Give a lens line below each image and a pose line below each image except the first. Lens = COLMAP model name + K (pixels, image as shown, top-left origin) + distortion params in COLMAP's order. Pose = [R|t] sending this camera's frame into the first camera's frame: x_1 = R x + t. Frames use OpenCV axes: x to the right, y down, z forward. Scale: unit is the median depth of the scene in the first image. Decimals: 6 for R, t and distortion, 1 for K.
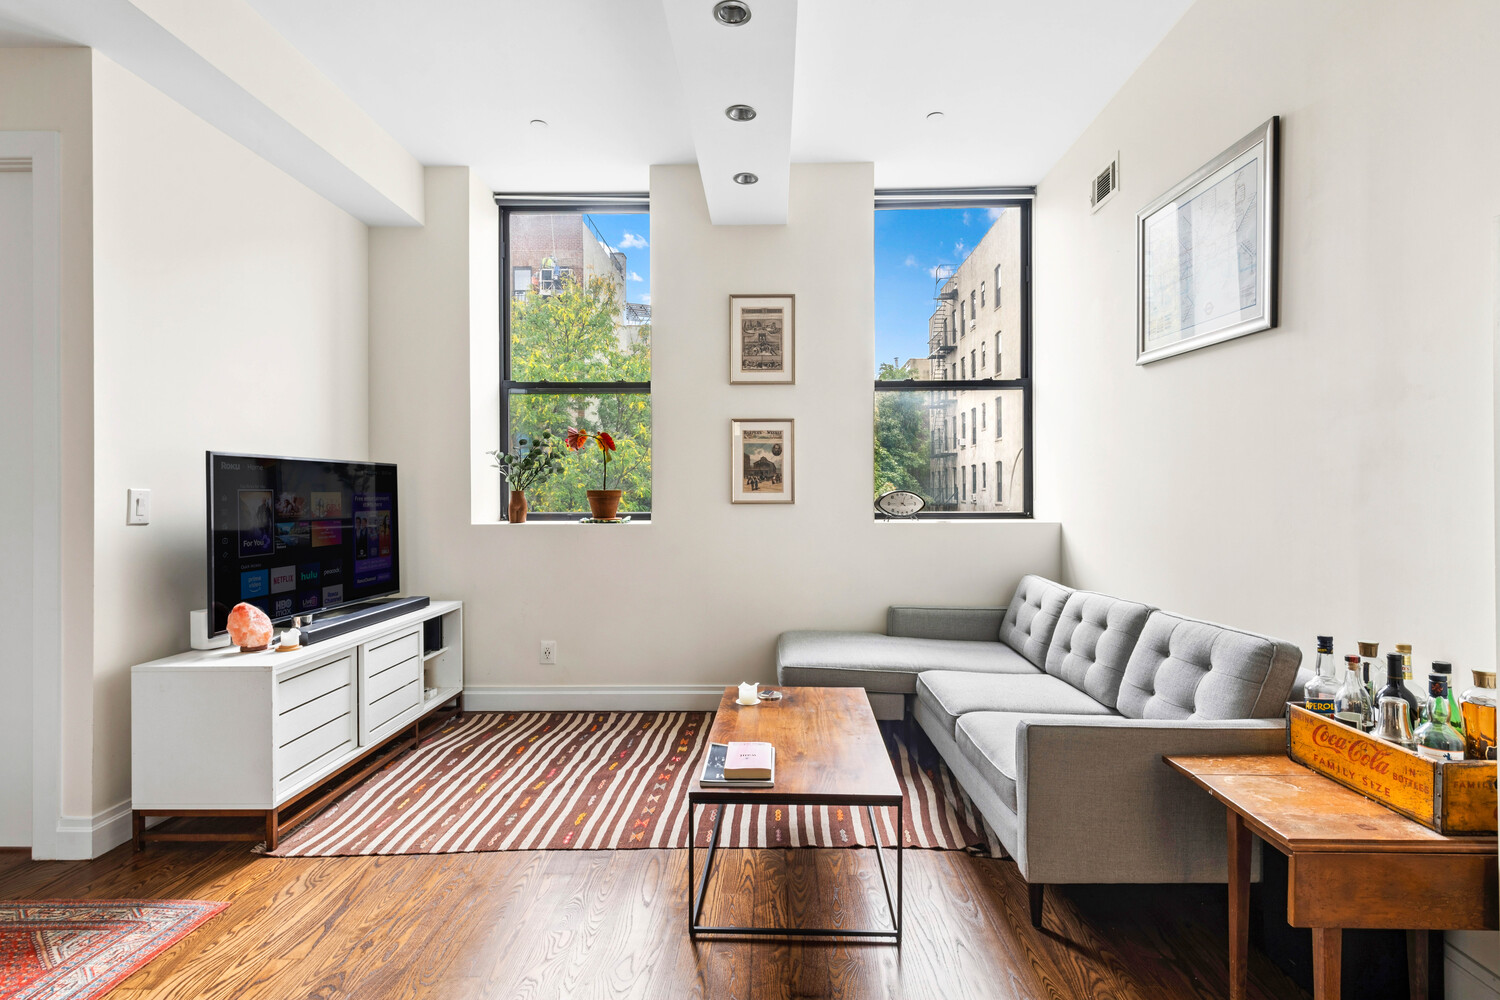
lens RADIAL K [[713.8, 0, 757.0], [0, 713.8, 489.3], [0, 0, 1]] dist [-0.002038, -0.000887]
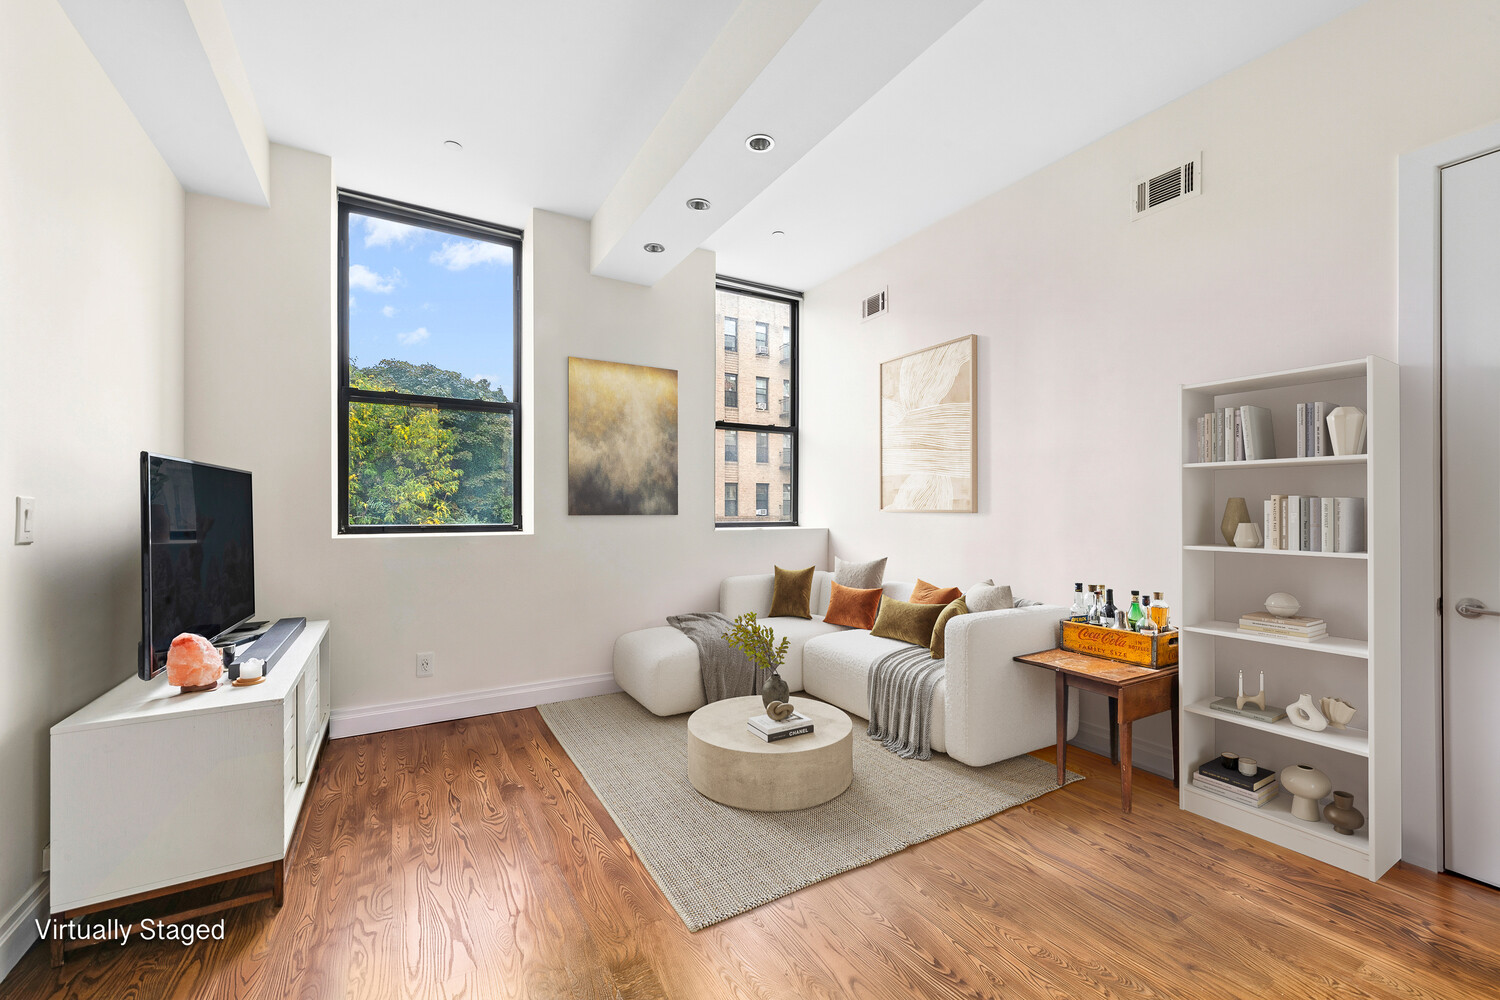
lens RADIAL K [[602.0, 0, 746.4], [0, 602.0, 506.3], [0, 0, 1]] dist [0.001843, 0.000072]
pose [[0.851906, 0.006831, 0.523649, -0.382247], [-0.008106, 0.999967, 0.000142, 0.002540], [-0.523631, -0.004366, 0.851934, 0.039263]]
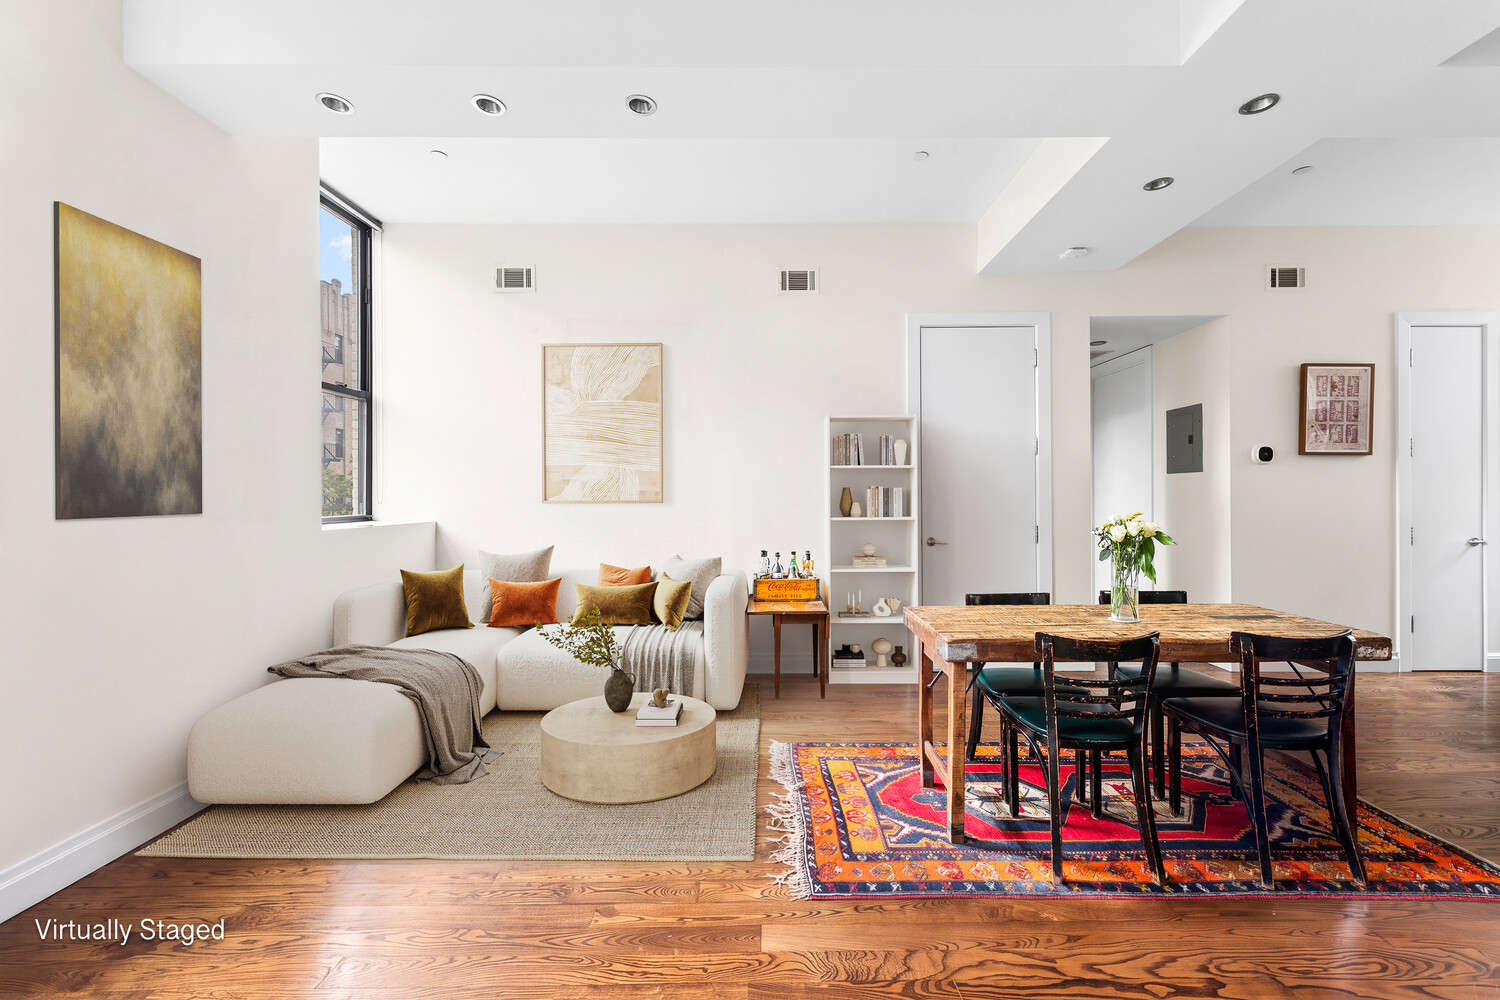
lens RADIAL K [[567.9, 0, 754.4], [0, 567.9, 492.0], [0, 0, 1]] dist [0.028554, 0.000045]
pose [[-0.024822, 0.003789, 0.999685, -0.603343], [0.000915, 0.999992, -0.003767, -0.000286], [-0.999691, 0.000821, -0.024825, 0.503886]]
